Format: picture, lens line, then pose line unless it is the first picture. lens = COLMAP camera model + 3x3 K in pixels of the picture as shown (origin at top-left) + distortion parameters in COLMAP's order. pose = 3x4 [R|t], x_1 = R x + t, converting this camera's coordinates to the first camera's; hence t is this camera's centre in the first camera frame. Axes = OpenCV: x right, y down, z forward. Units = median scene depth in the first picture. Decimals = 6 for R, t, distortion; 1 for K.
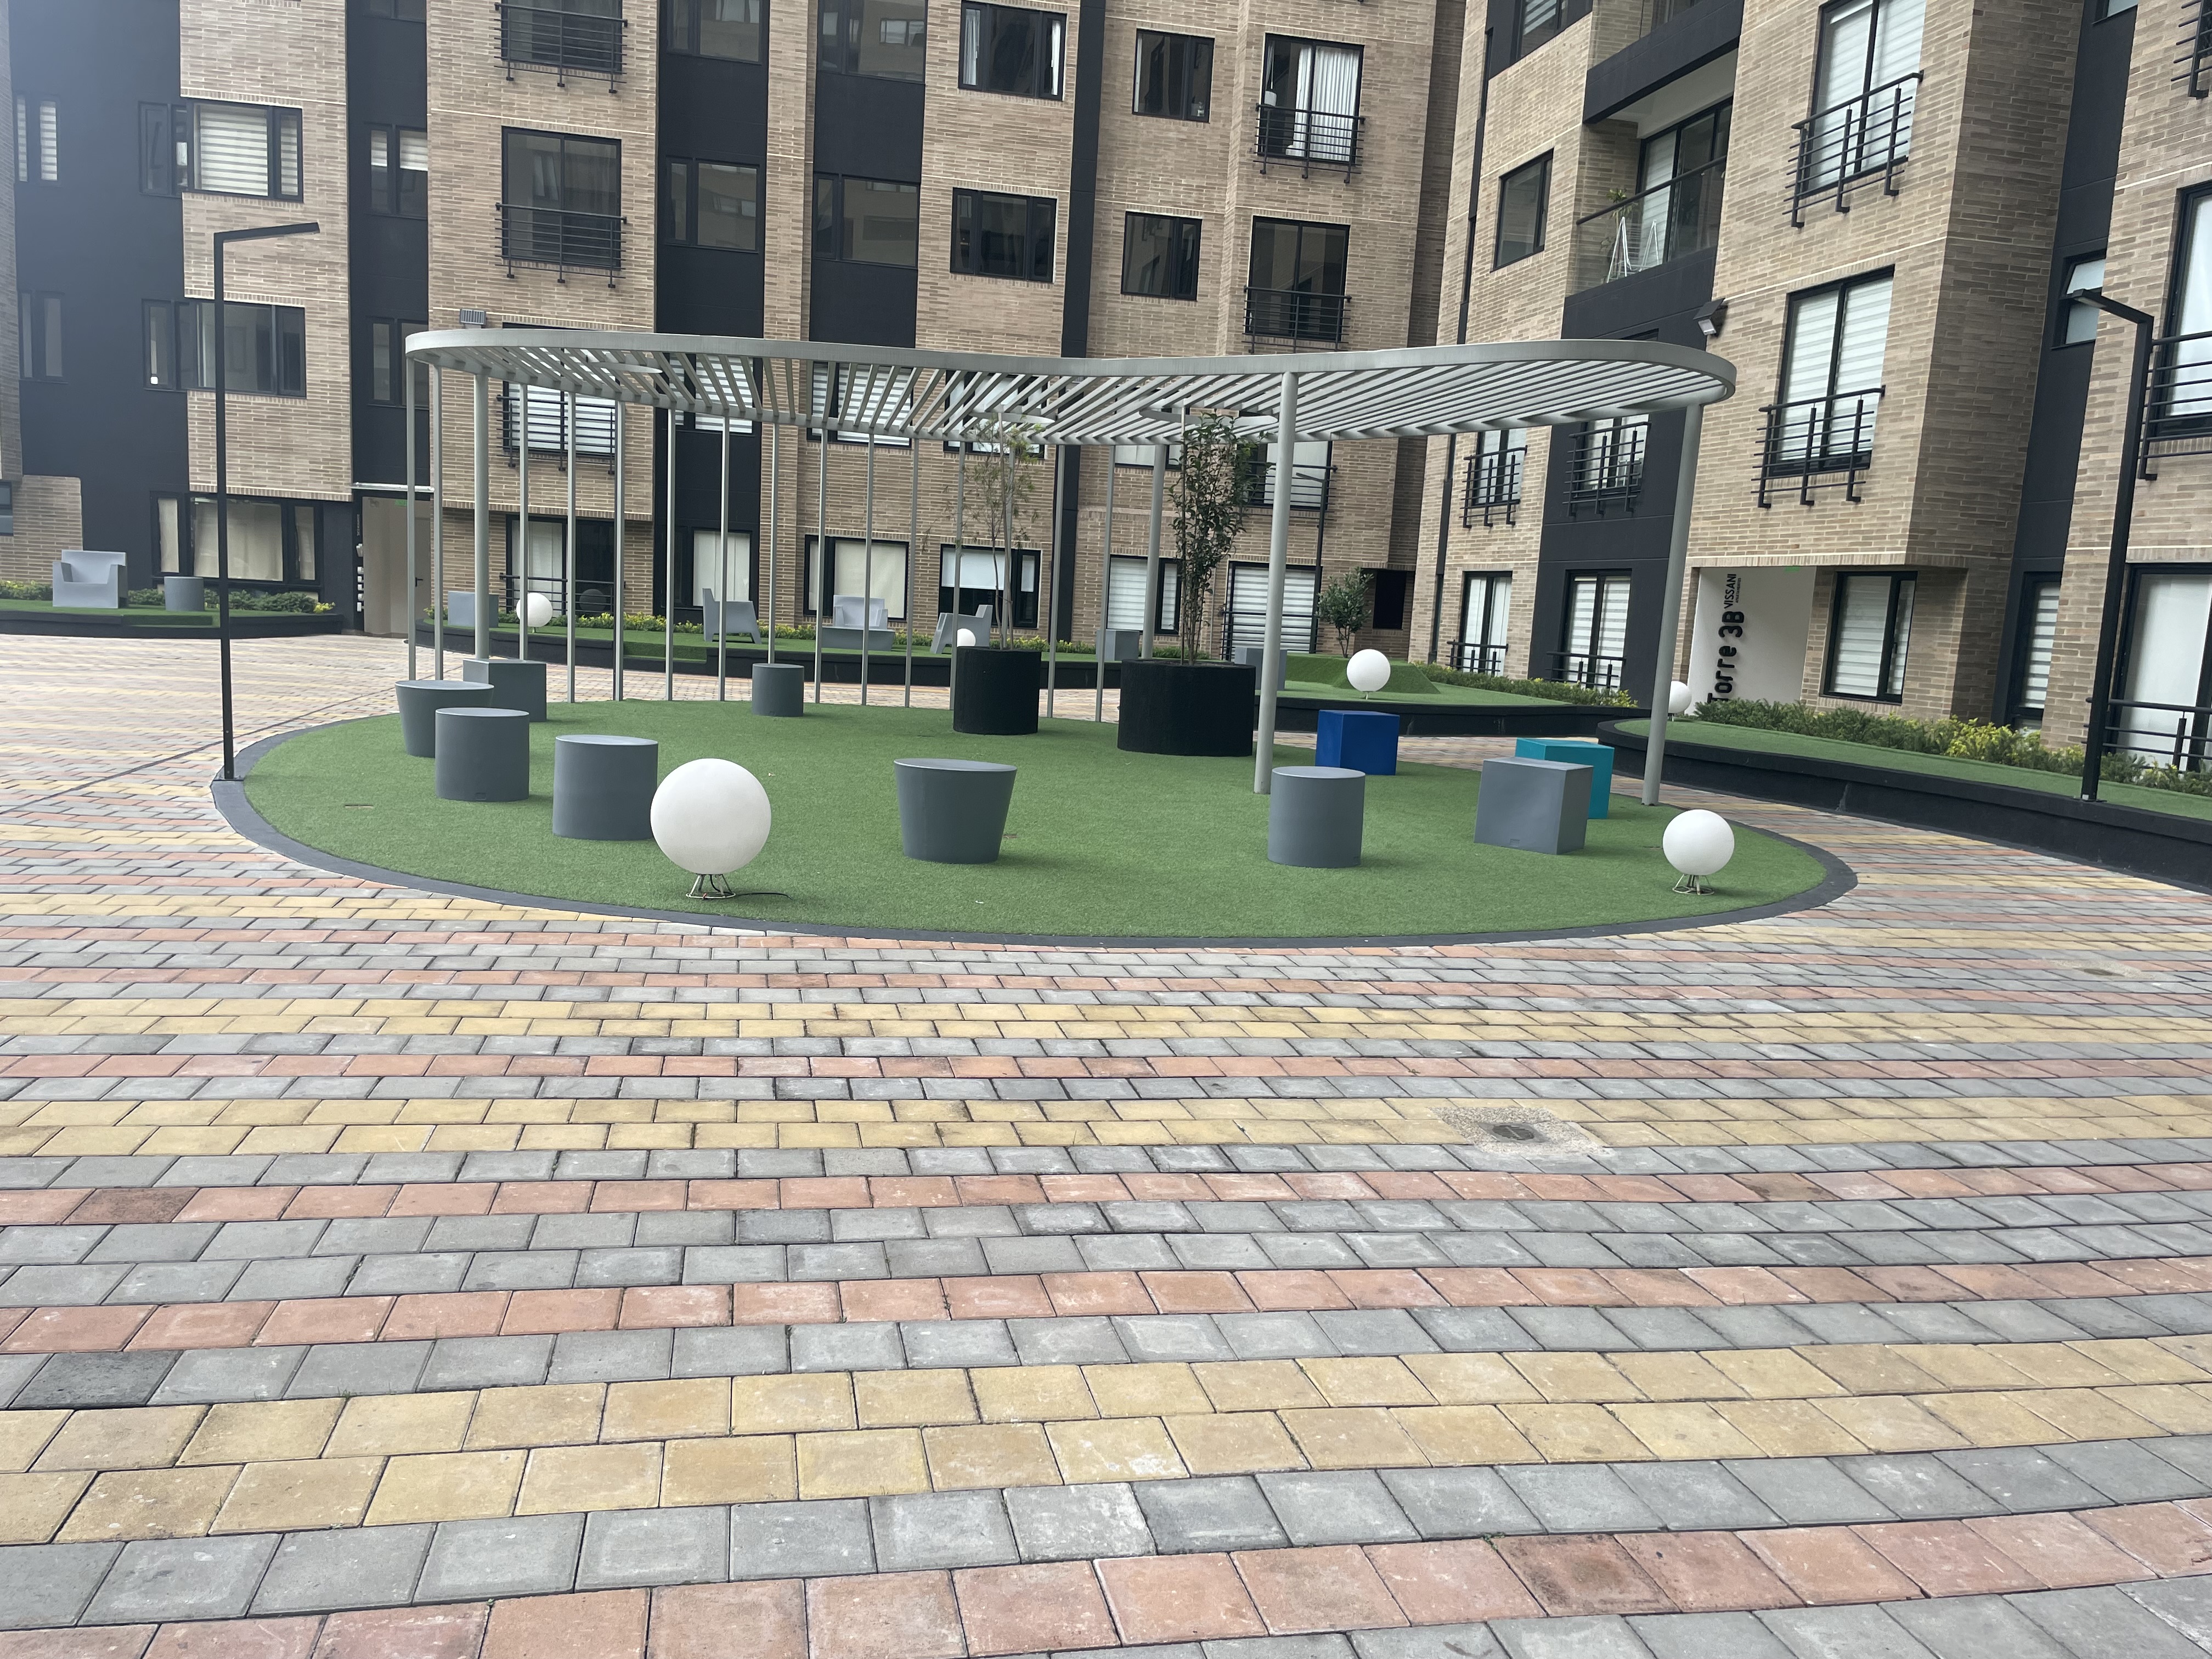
lens RADIAL K [[1688.3, 0, 1097.9], [0, 1688.3, 842.5], [0, 0, 1]] dist [0.081502, -0.102563]
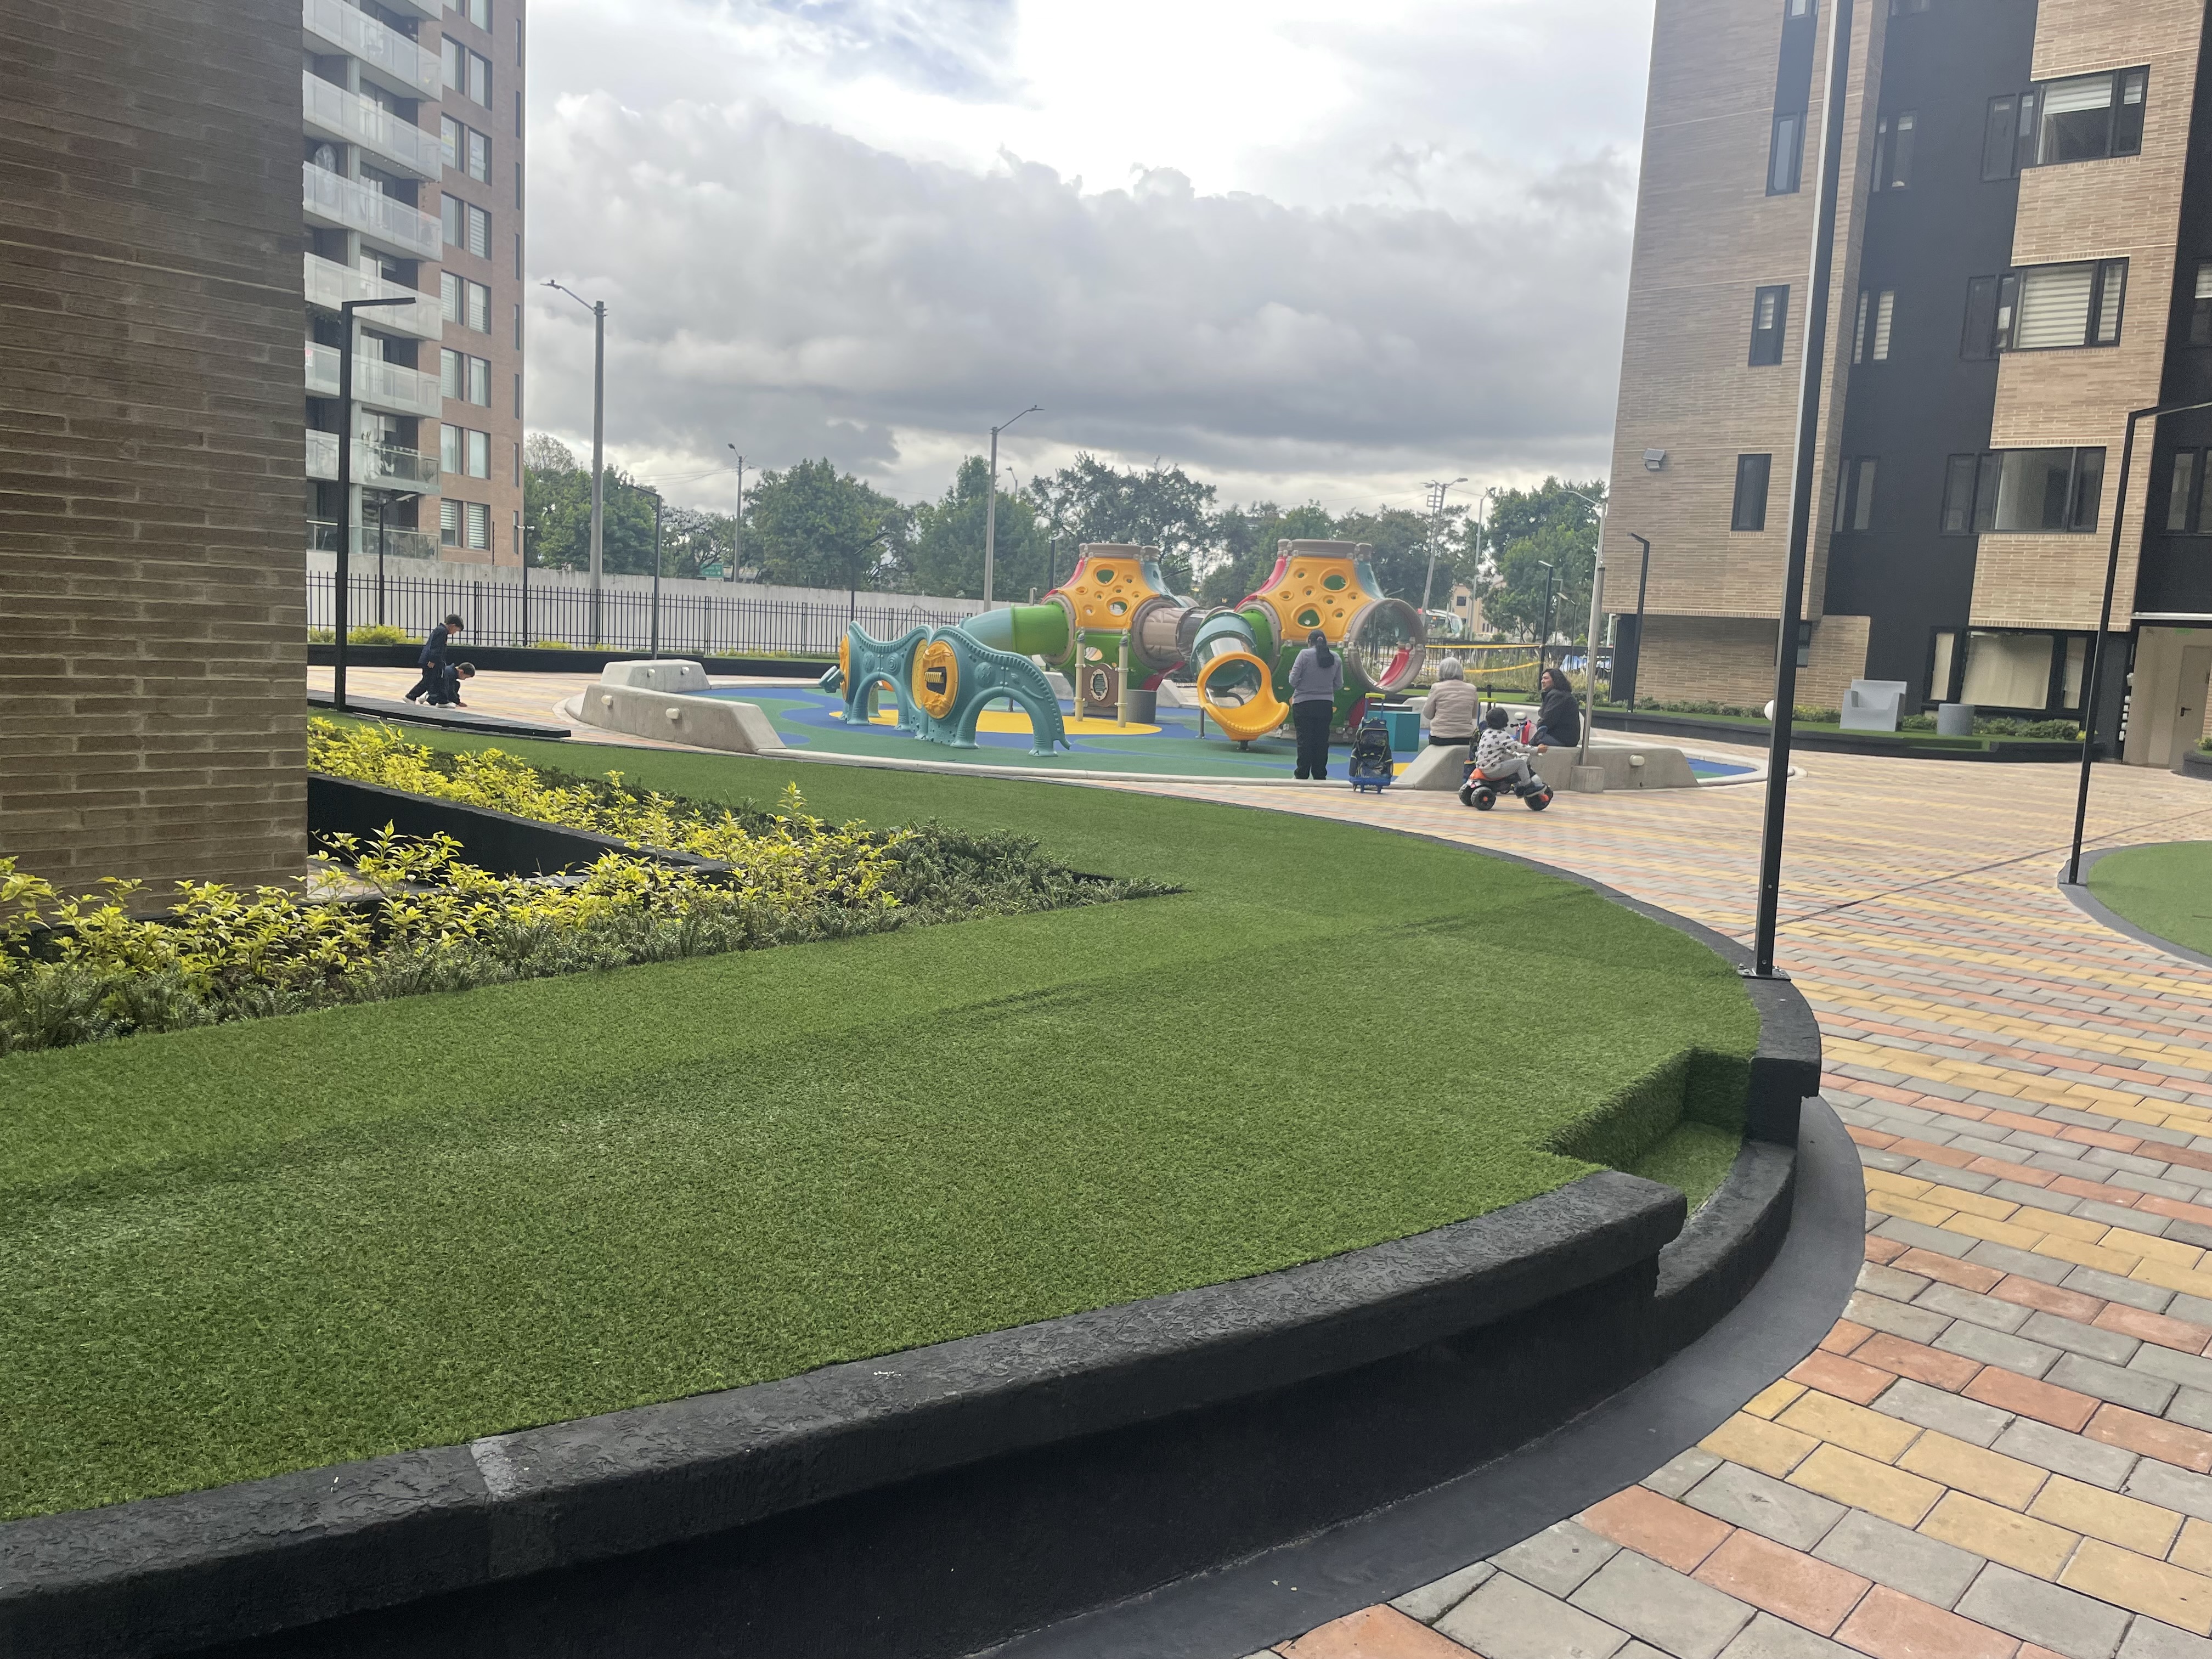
lens RADIAL K [[1688.3, 0, 1090.8], [0, 1688.3, 830.7], [0, 0, 1]] dist [0.081502, -0.102563]
pose [[0.606754, 0.073422, -0.791492, -0.001769], [-0.135983, 0.990634, -0.012349, 0.011371], [0.783172, 0.115123, 0.611055, -0.076124]]
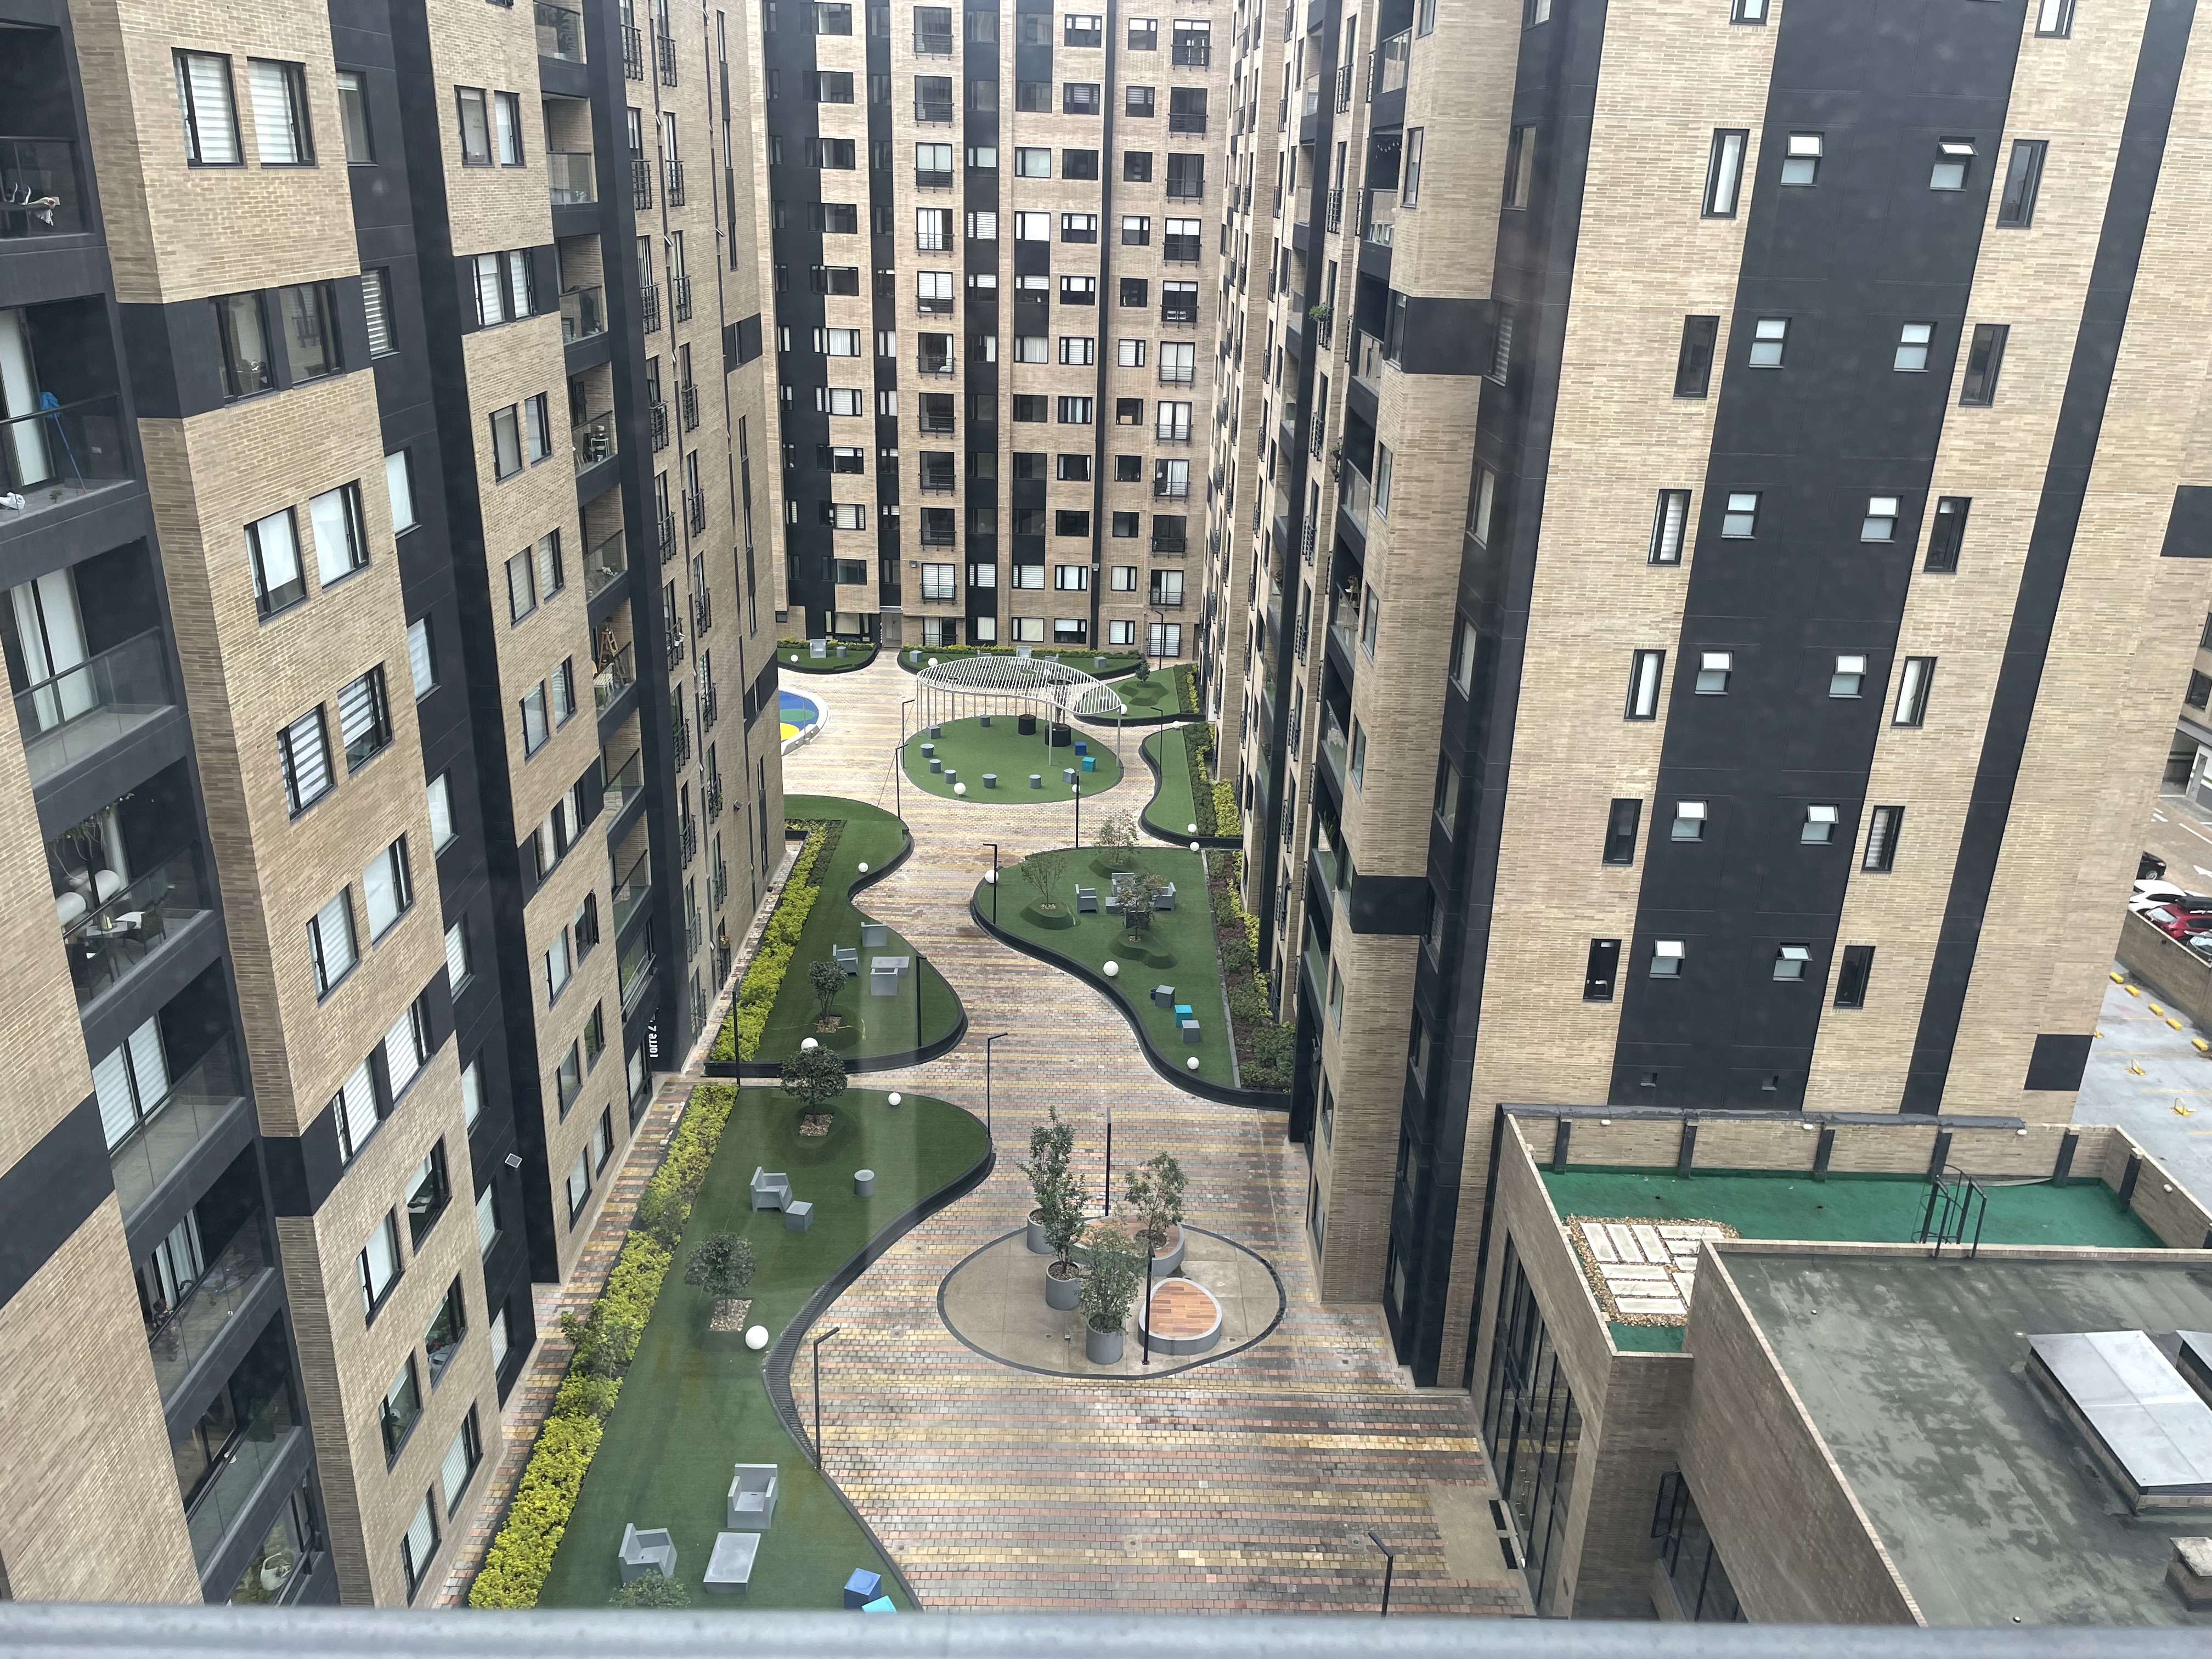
lens RADIAL K [[1688.3, 0, 1137.2], [0, 1688.3, 819.2], [0, 0, 1]] dist [0.081502, -0.102563]
pose [[0.985911, 0.044779, -0.161168, 0.630960], [-0.008801, 0.976054, 0.217348, -0.538633], [0.167042, -0.212868, 0.962696, -2.248169]]
